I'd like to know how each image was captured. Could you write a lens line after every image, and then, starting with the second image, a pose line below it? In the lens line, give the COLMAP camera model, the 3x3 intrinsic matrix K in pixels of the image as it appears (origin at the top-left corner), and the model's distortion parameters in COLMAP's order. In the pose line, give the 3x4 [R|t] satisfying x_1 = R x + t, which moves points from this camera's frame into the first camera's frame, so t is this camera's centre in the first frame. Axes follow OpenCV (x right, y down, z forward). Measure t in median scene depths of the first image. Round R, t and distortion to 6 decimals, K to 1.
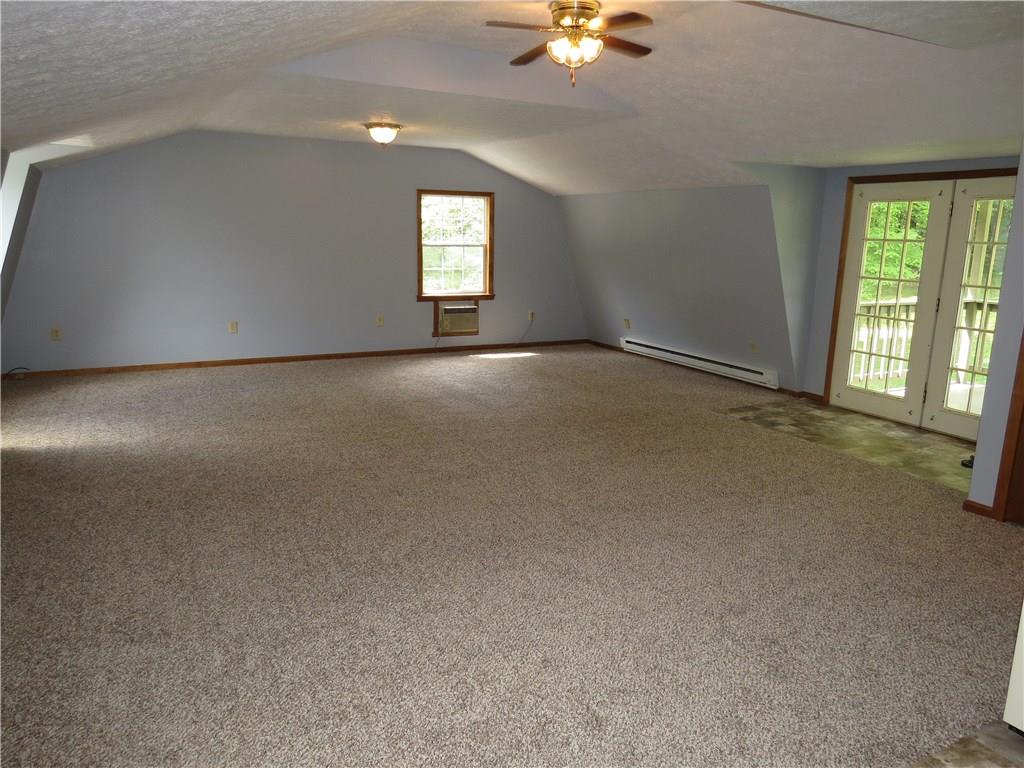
lens RADIAL K [[724.0, 0, 509.8], [0, 724.0, 383.4], [0, 0, 1]] dist [-0.029148, 0.009204]
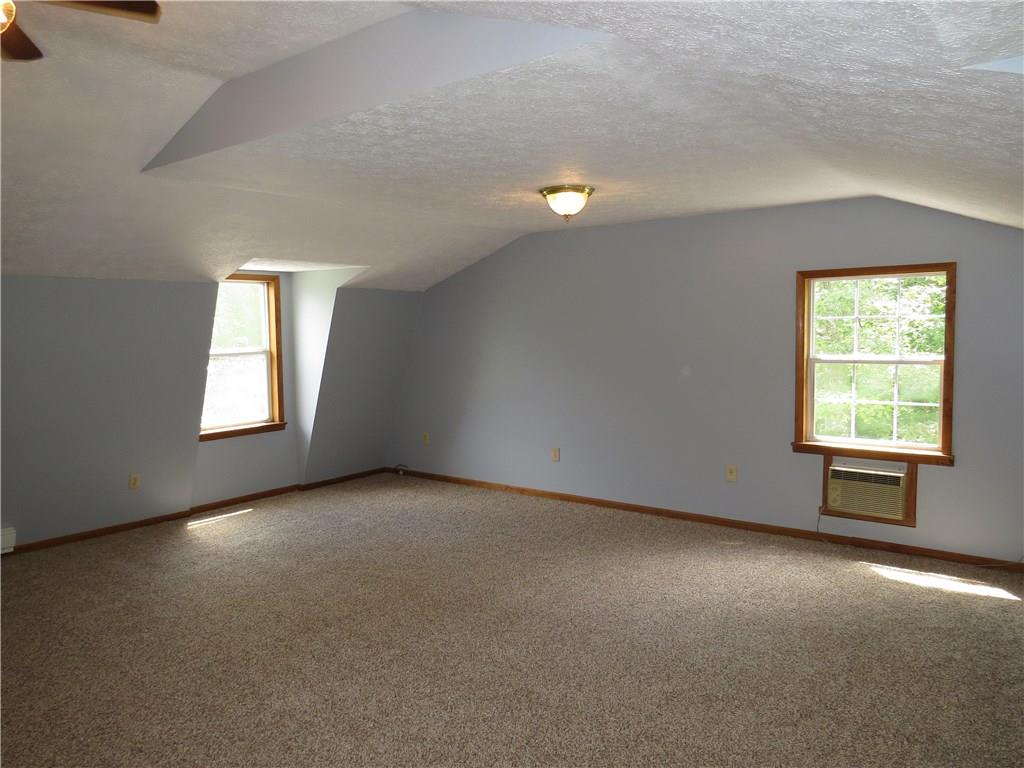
lens RADIAL K [[724.0, 0, 511.3], [0, 724.0, 384.0], [0, 0, 1]] dist [-0.029148, 0.009204]
pose [[0.375584, 0.025509, -0.926437, 0.341485], [-0.181744, 0.982239, -0.046635, -0.096681], [0.908794, 0.185890, 0.373550, 0.538341]]
